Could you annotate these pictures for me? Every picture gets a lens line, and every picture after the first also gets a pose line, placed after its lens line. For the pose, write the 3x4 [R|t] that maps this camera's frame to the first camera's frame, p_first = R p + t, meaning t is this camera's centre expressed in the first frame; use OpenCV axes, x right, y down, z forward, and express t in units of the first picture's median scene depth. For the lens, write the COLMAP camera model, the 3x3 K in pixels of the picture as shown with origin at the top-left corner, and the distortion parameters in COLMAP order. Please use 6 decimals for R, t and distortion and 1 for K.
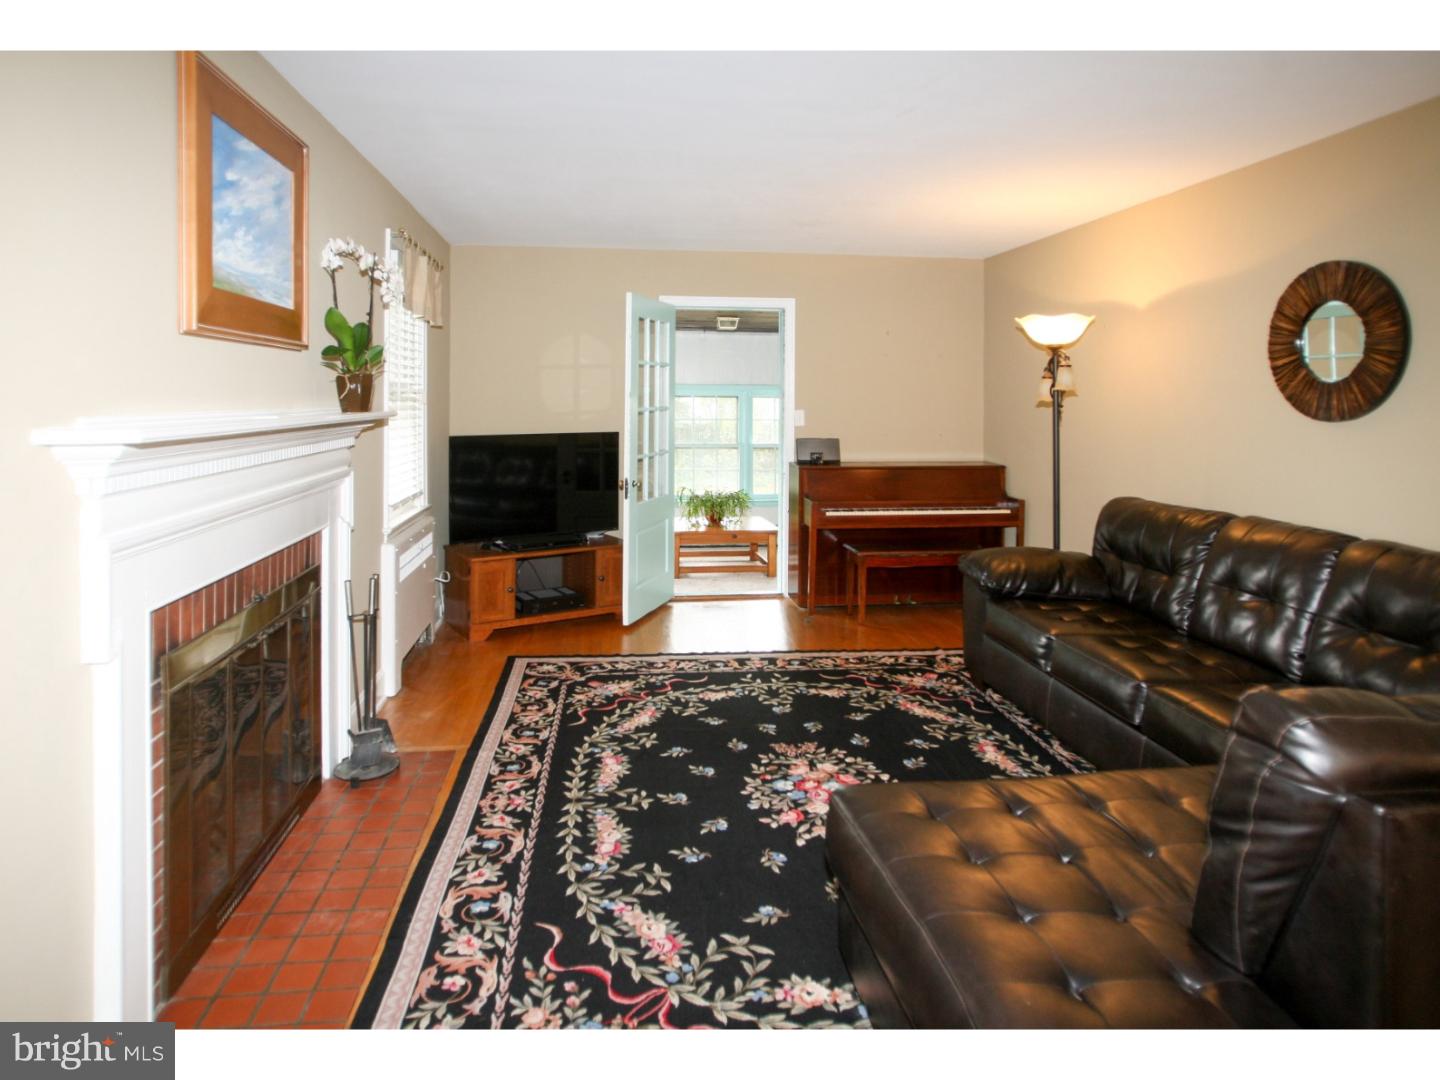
lens RADIAL K [[878.8, 0, 720.0], [0, 878.8, 540.0], [0, 0, 1]] dist [-0.036408, 0.000993]
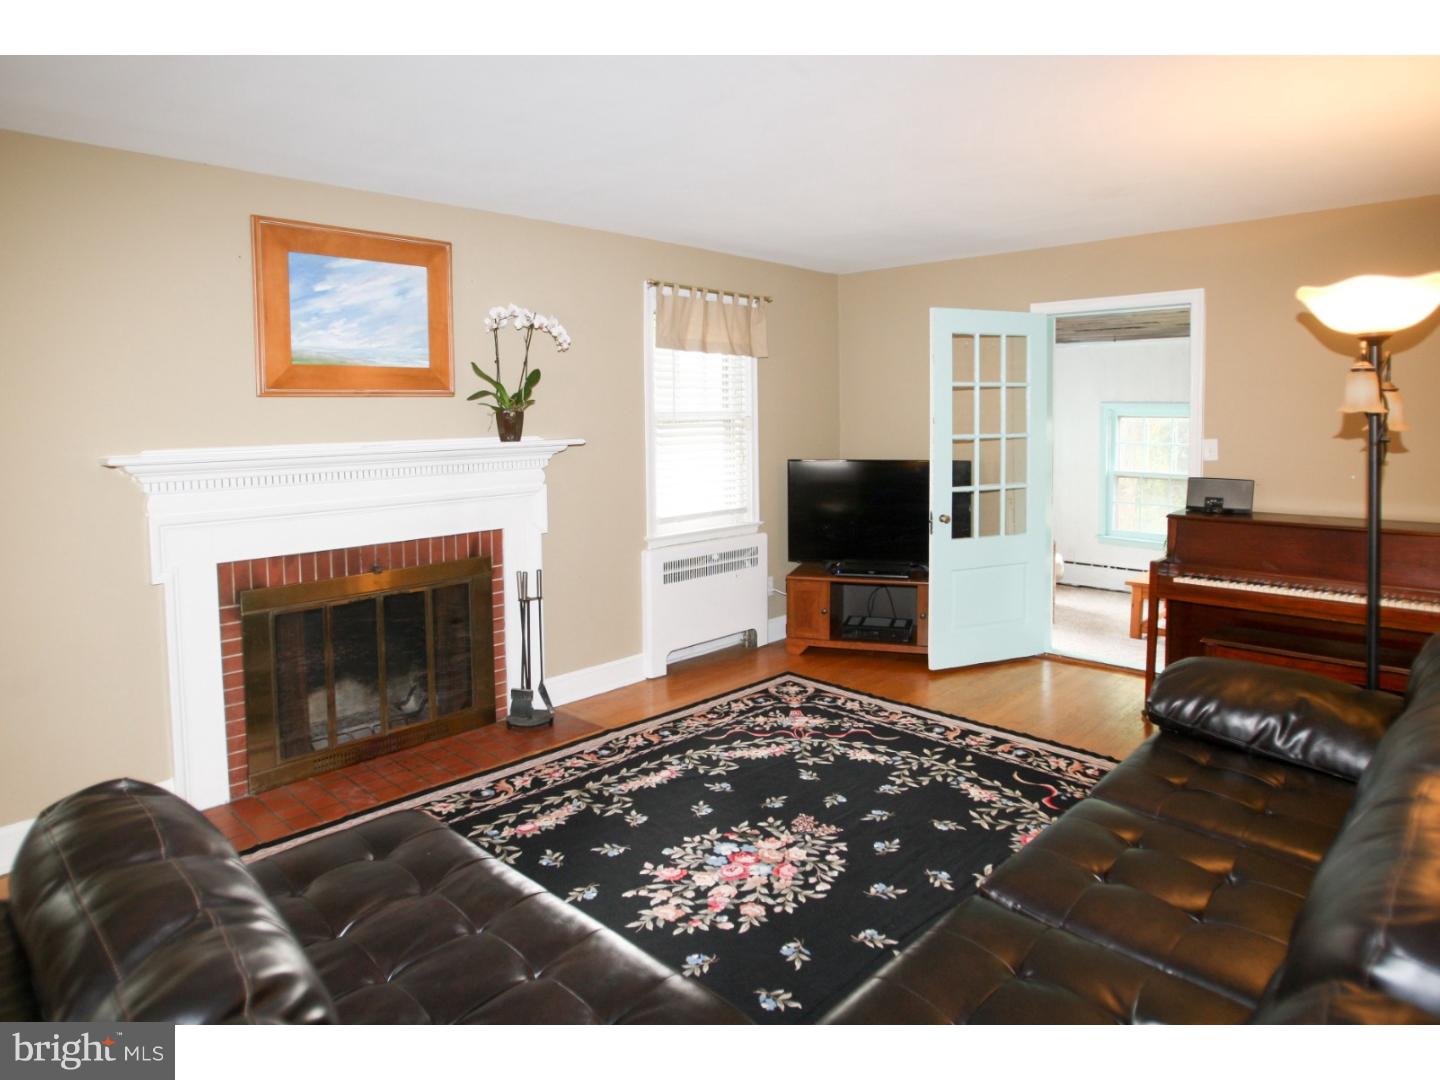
lens RADIAL K [[869.6, 0, 720.3], [0, 869.6, 606.9], [0, 0, 1]] dist [-0.064650, 0.001614]
pose [[0.622947, 0.155404, -0.766673, 0.733868], [-0.110202, 0.987729, 0.110669, -0.074941], [0.774463, 0.015548, 0.632428, 0.410050]]
